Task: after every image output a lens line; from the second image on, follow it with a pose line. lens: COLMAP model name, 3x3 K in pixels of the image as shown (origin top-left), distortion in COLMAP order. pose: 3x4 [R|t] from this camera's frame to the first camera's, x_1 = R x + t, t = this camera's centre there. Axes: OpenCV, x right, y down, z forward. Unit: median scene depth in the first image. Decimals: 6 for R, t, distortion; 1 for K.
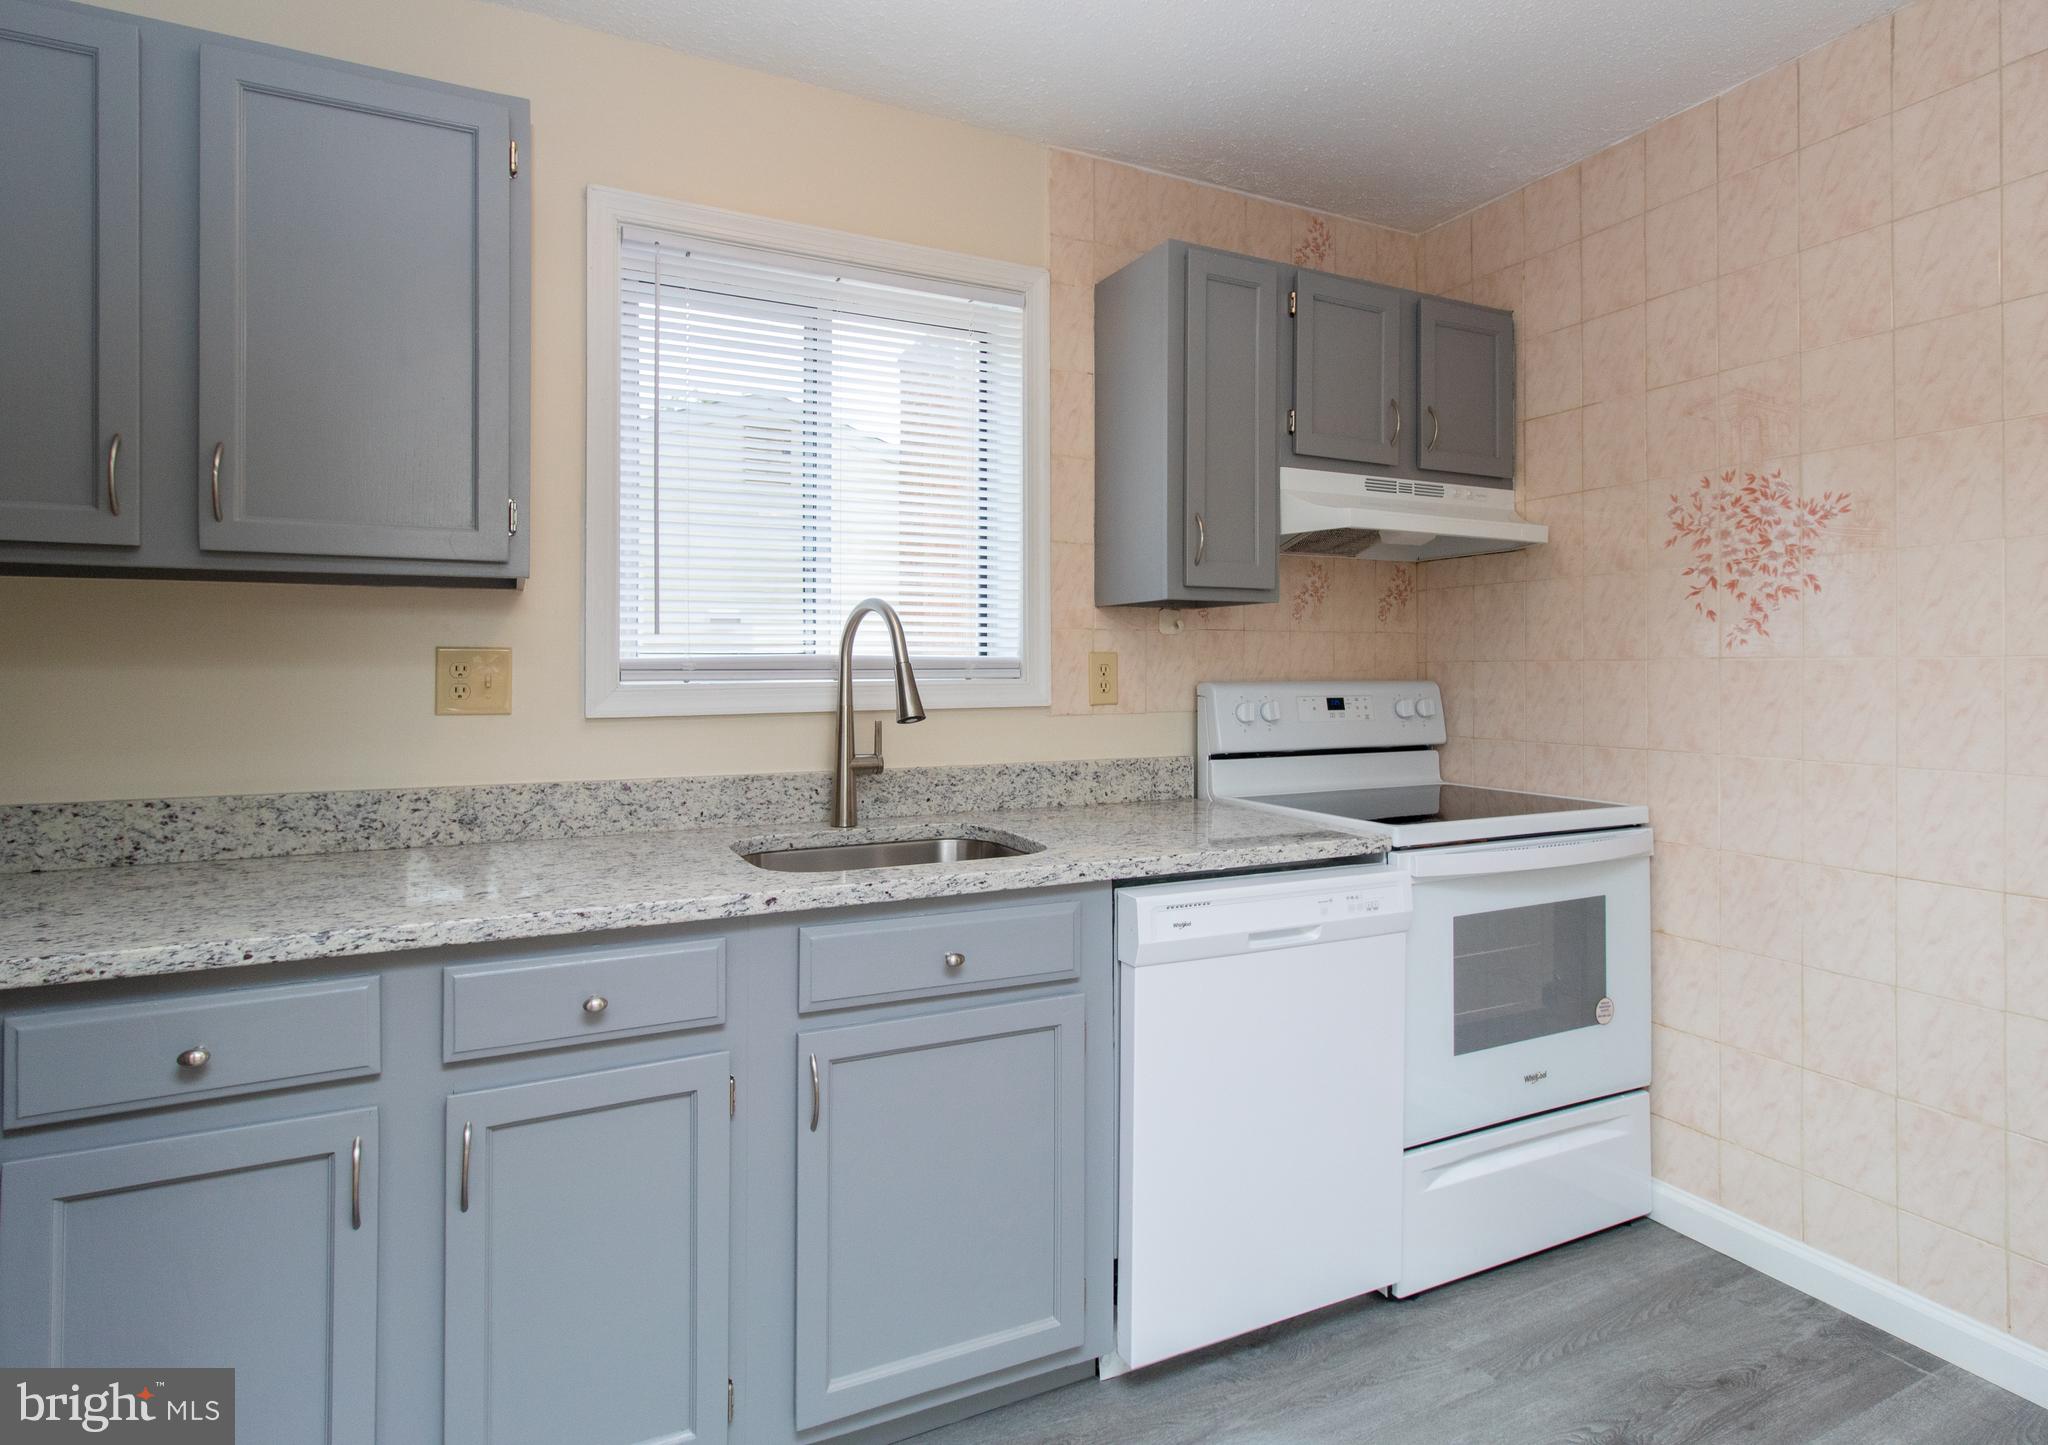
lens RADIAL K [[975.9, 0, 919.5], [0, 975.9, 663.0], [0, 0, 1]] dist [0.003326, 0.000529]
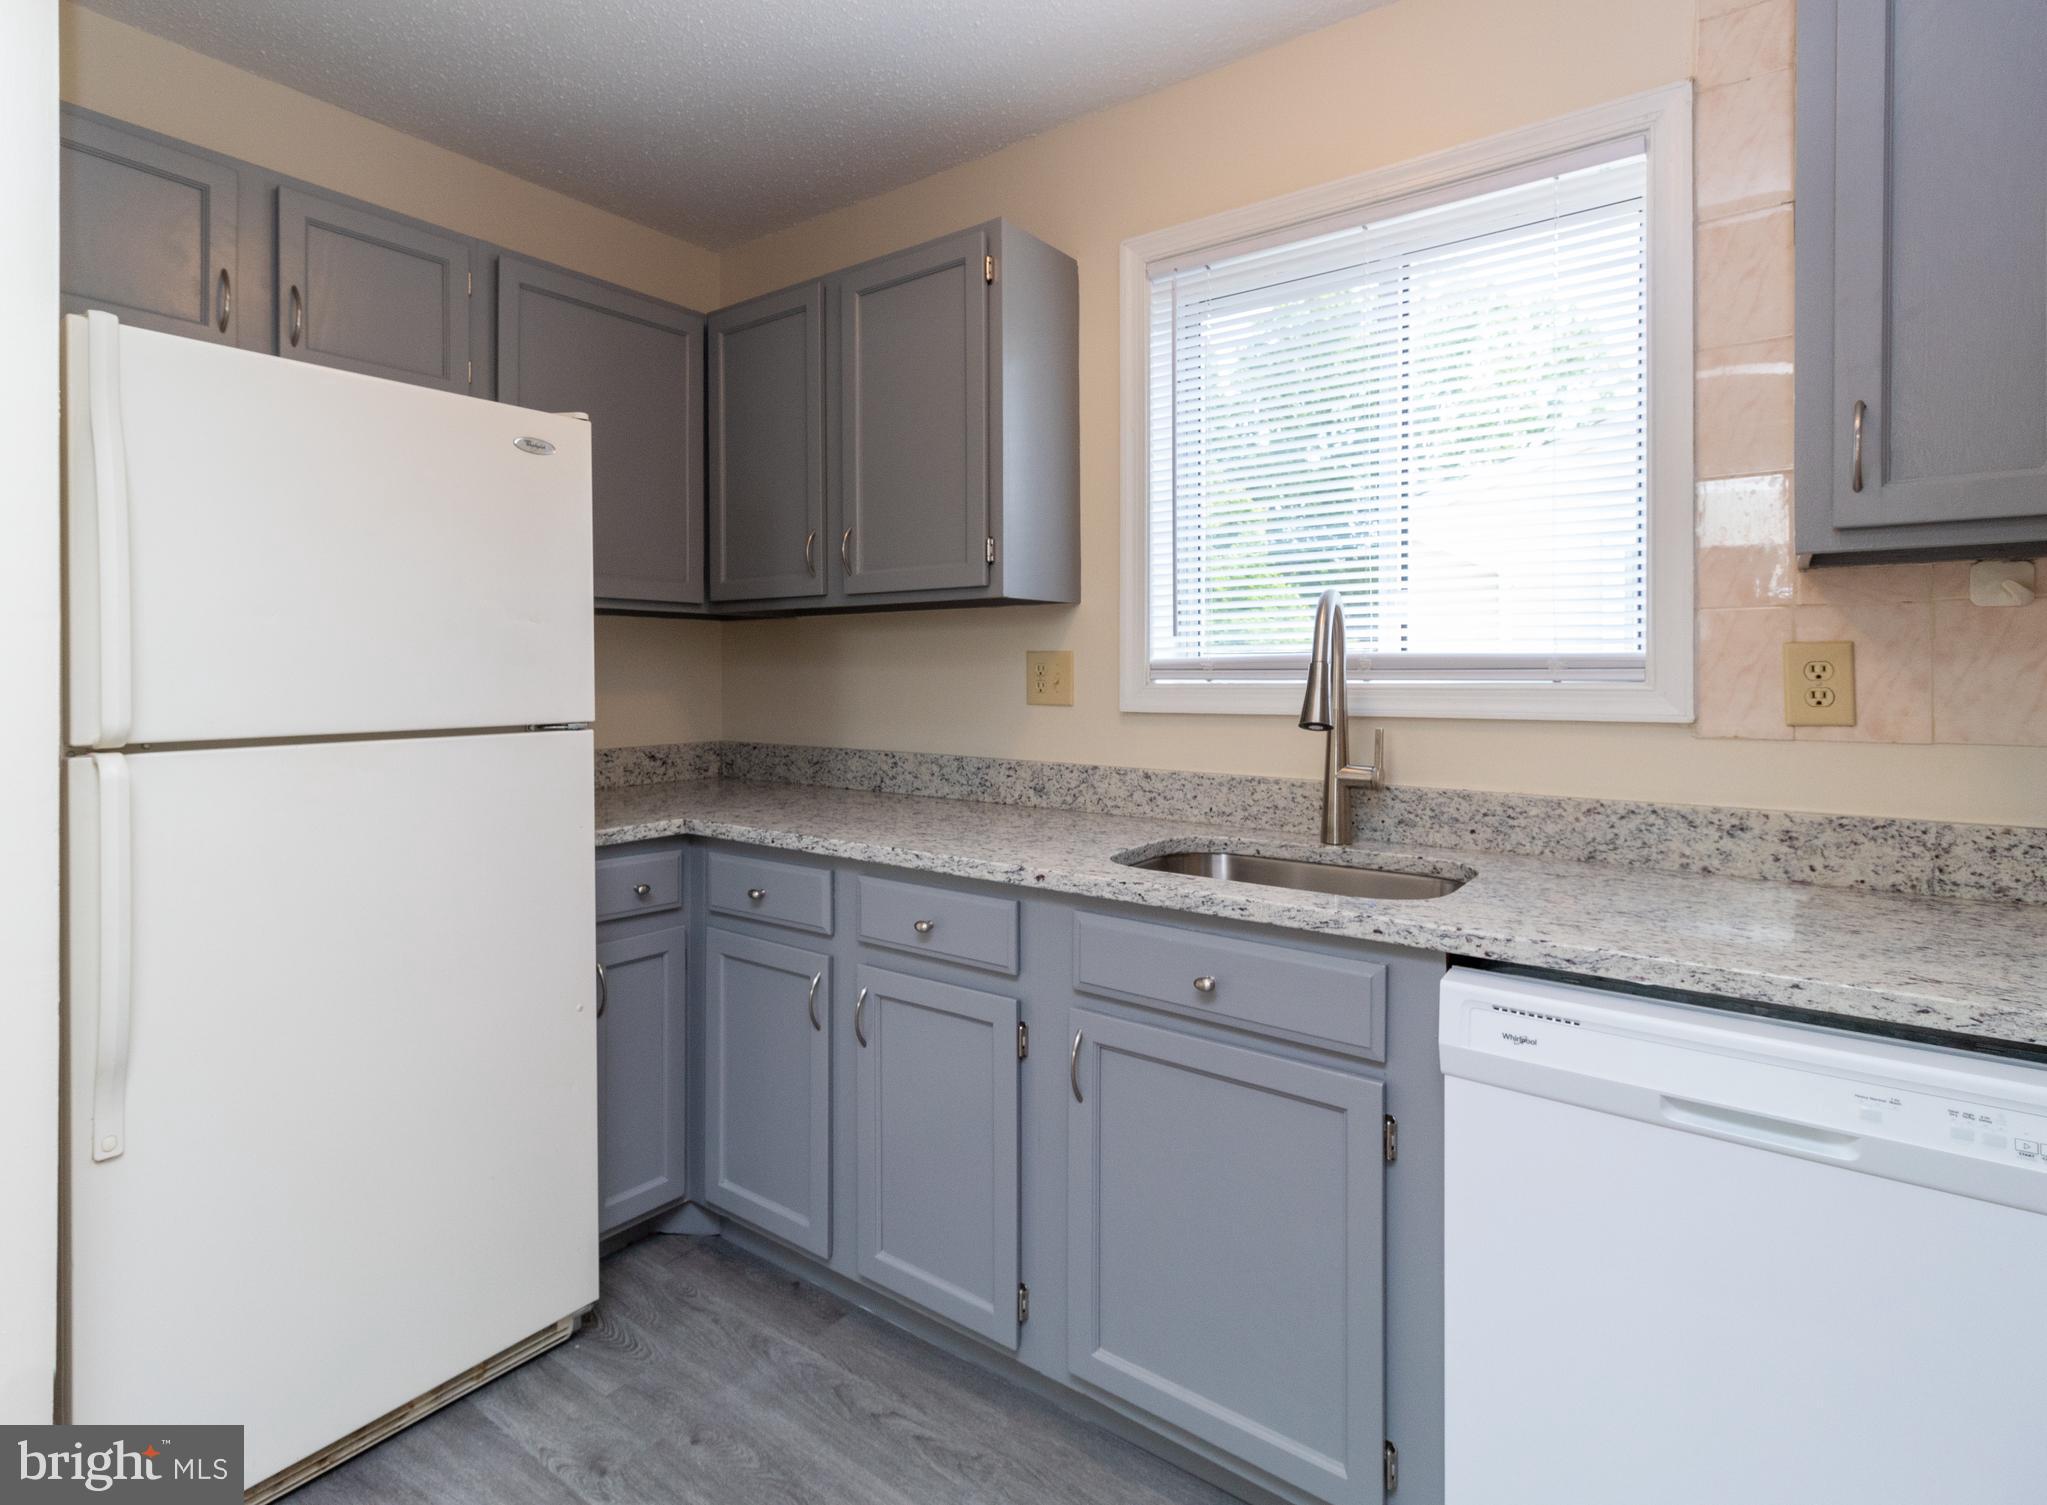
lens RADIAL K [[1023.7, 0, 1023.5], [0, 1023.7, 673.7], [0, 0, 1]] dist [0.004534, 0.000106]
pose [[0.510240, 0.004025, -0.860023, 0.635848], [0.005952, 0.999949, 0.008211, 0.001322], [0.860012, -0.009309, 0.510189, 0.294825]]
